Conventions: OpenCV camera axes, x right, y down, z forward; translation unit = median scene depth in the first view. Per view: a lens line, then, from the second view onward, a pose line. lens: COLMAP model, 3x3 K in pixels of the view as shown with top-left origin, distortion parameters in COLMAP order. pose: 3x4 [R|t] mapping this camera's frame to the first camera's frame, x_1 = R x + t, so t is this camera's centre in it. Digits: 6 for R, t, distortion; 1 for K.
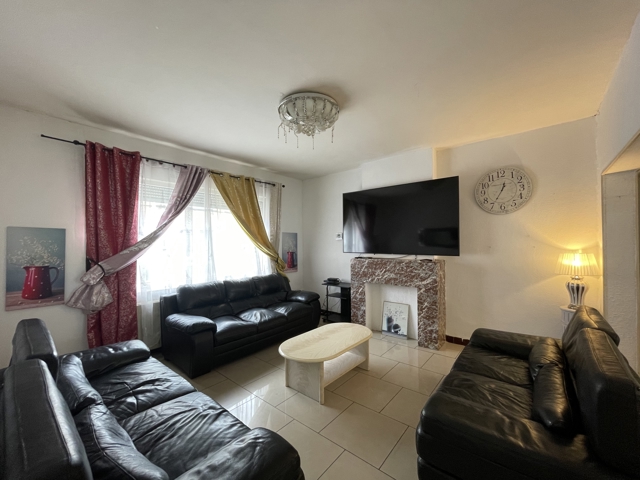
lens RADIAL K [[260.9, 0, 316.1], [0, 260.9, 239.9], [0, 0, 1]] dist [-0.002833, 0.000489]
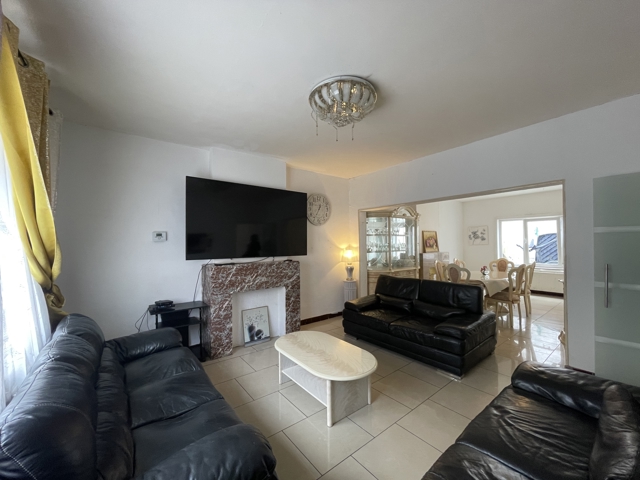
lens RADIAL K [[260.9, 0, 324.0], [0, 260.9, 240.4], [0, 0, 1]] dist [-0.002833, 0.000489]
pose [[0.167981, 0.016673, 0.985649, -0.639042], [0.001305, 0.999852, -0.017136, 0.010304], [-0.985789, 0.004165, 0.167935, 0.630397]]
